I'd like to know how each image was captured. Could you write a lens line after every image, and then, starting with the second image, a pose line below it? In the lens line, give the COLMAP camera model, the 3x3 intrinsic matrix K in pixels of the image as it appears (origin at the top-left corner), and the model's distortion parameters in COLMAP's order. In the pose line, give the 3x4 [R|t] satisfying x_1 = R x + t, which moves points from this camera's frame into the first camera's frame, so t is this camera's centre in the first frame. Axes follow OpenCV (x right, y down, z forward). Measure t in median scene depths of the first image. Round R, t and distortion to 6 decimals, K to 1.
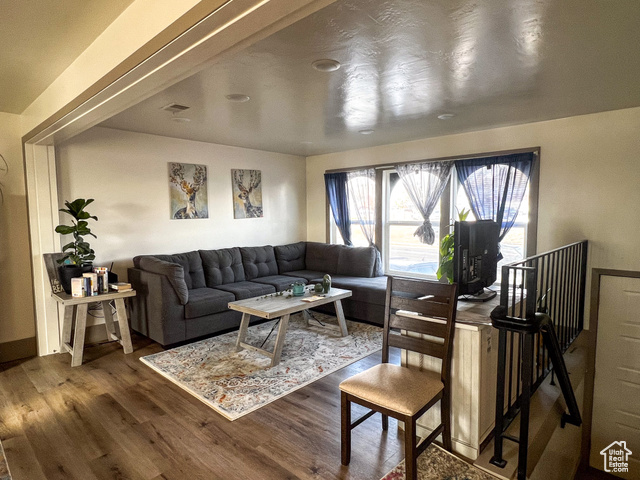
lens RADIAL K [[368.0, 0, 320.0], [0, 368.0, 240.0], [0, 0, 1]] dist [0.000050, 0.000240]
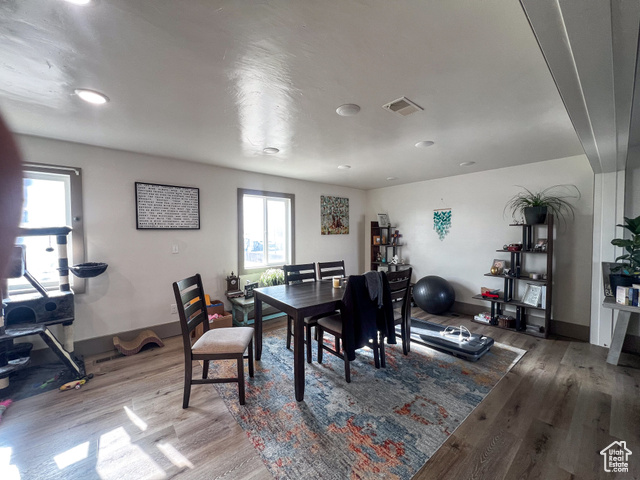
lens RADIAL K [[257.7, 0, 321.0], [0, 257.7, 246.0], [0, 0, 1]] dist [0.000186, 0.000055]
pose [[-0.122966, 0.053357, -0.990976, 0.206927], [-0.057707, 0.996480, 0.060814, -0.013240], [0.990732, 0.064664, -0.119454, 0.187424]]
